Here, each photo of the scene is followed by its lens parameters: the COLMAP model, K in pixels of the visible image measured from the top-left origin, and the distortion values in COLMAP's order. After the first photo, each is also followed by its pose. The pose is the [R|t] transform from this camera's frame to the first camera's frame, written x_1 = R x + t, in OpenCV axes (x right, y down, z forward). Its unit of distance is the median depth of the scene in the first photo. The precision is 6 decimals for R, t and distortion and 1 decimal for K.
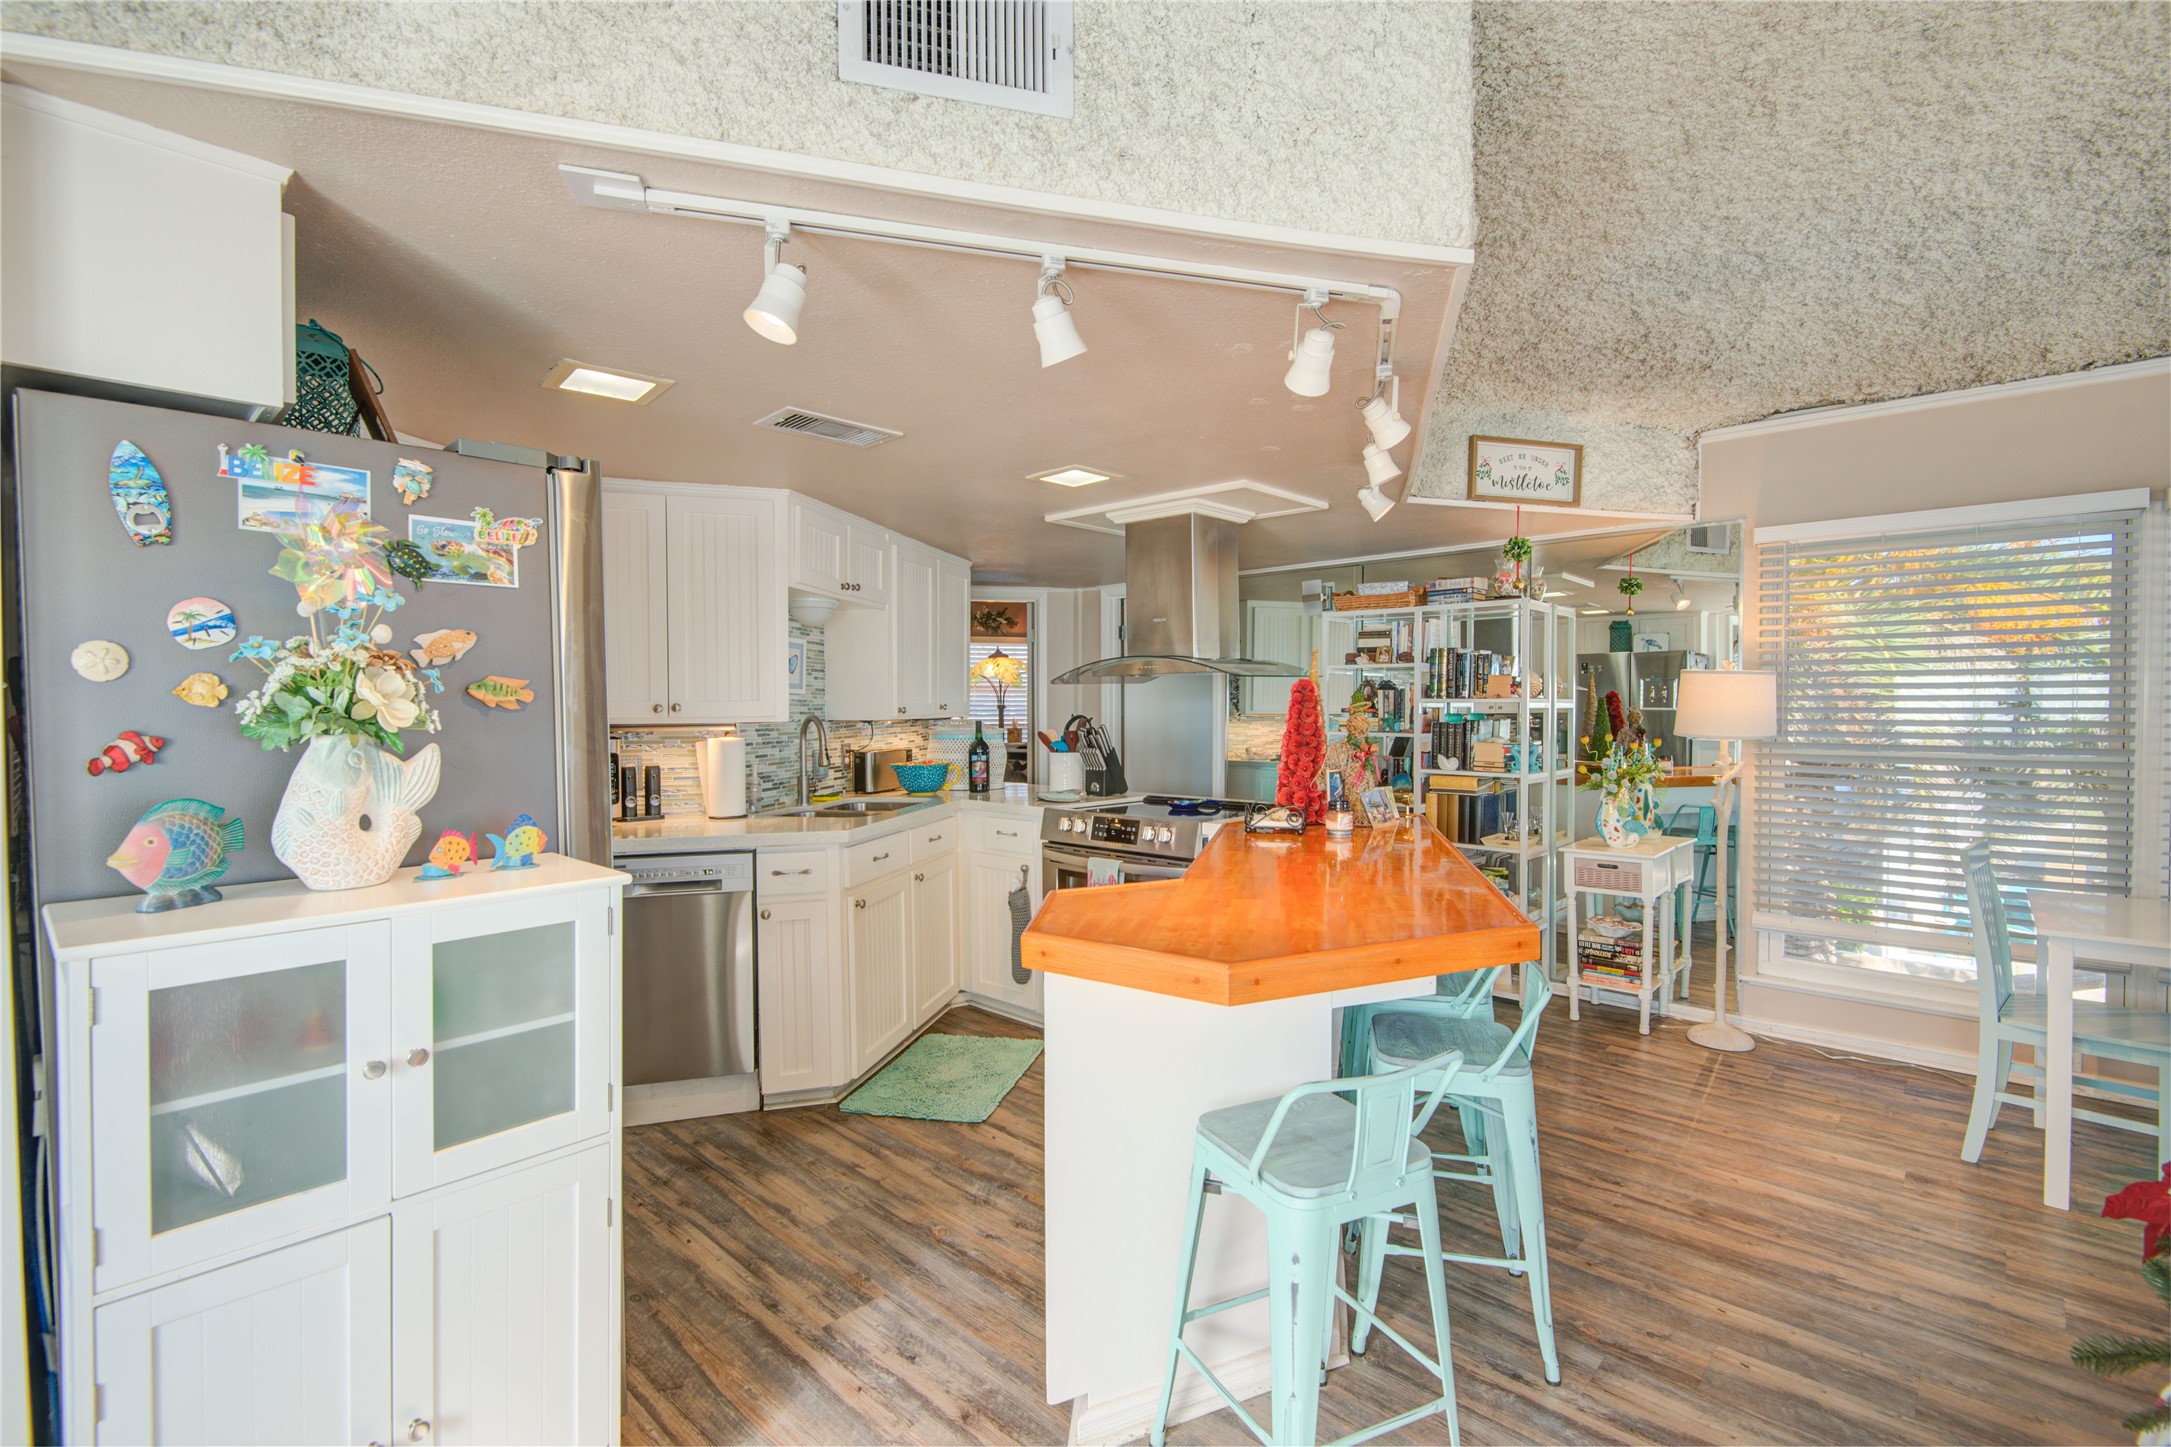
lens RADIAL K [[962.7, 0, 1086.6], [0, 962.7, 719.1], [0, 0, 1]] dist [-0.003529, -0.000545]
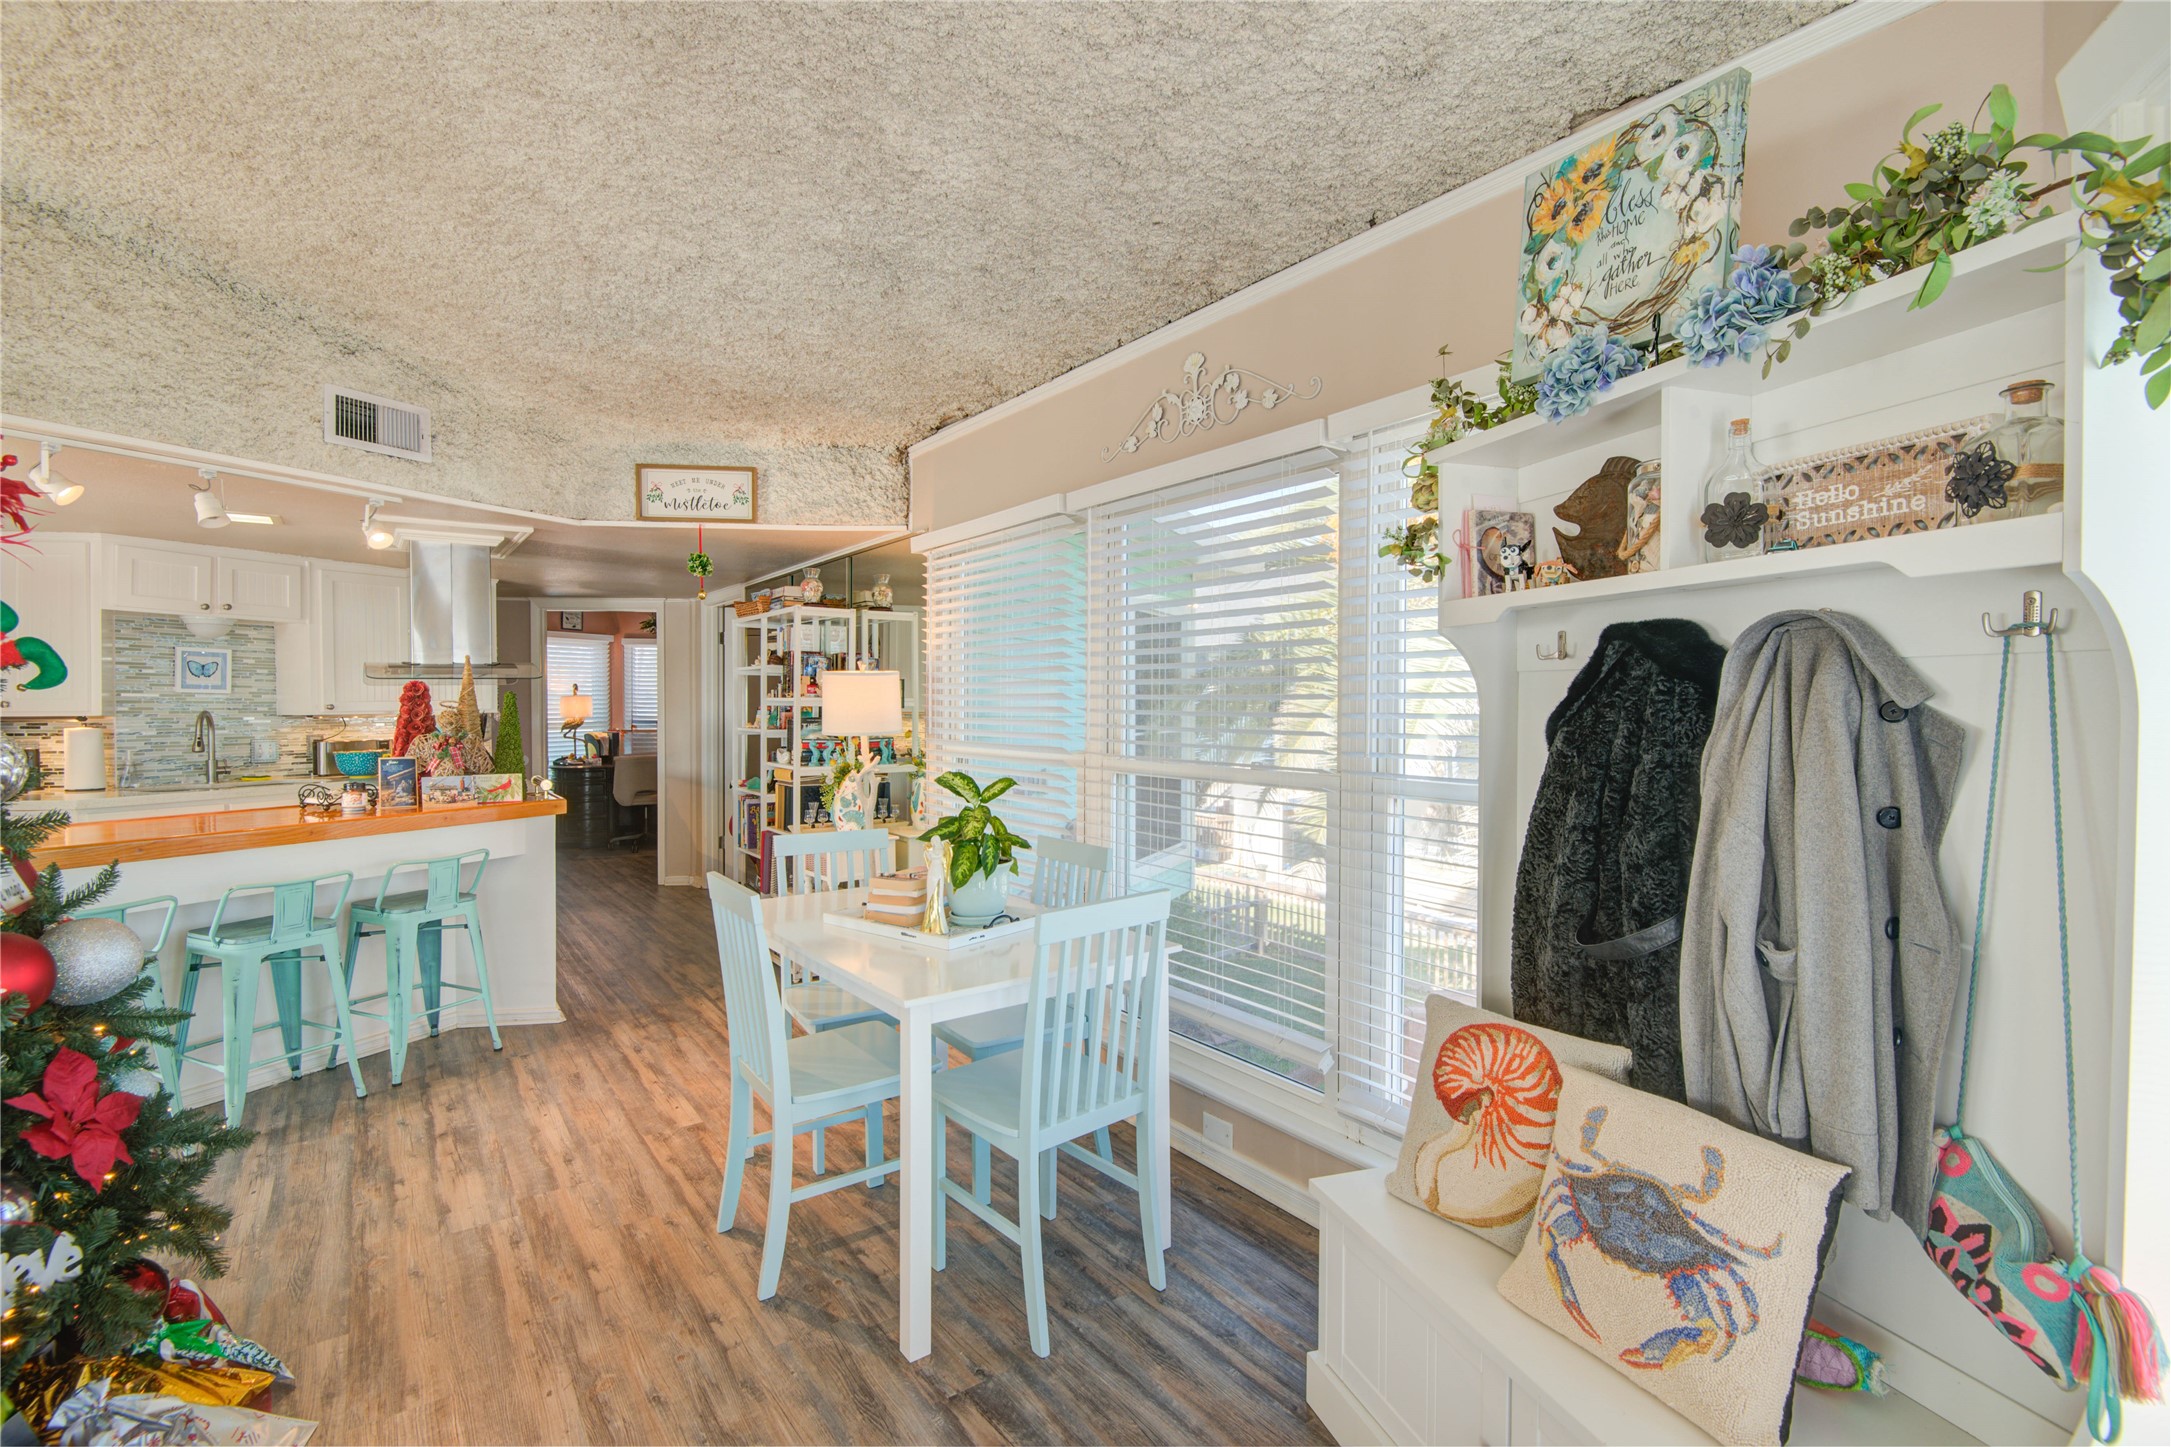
lens RADIAL K [[962.7, 0, 1090.5], [0, 962.7, 711.7], [0, 0, 1]] dist [-0.003529, -0.000545]
pose [[0.984858, 0.002698, -0.173344, 1.079647], [-0.005204, 0.999888, -0.014007, 0.008383], [0.173287, 0.014697, 0.984762, -0.015516]]
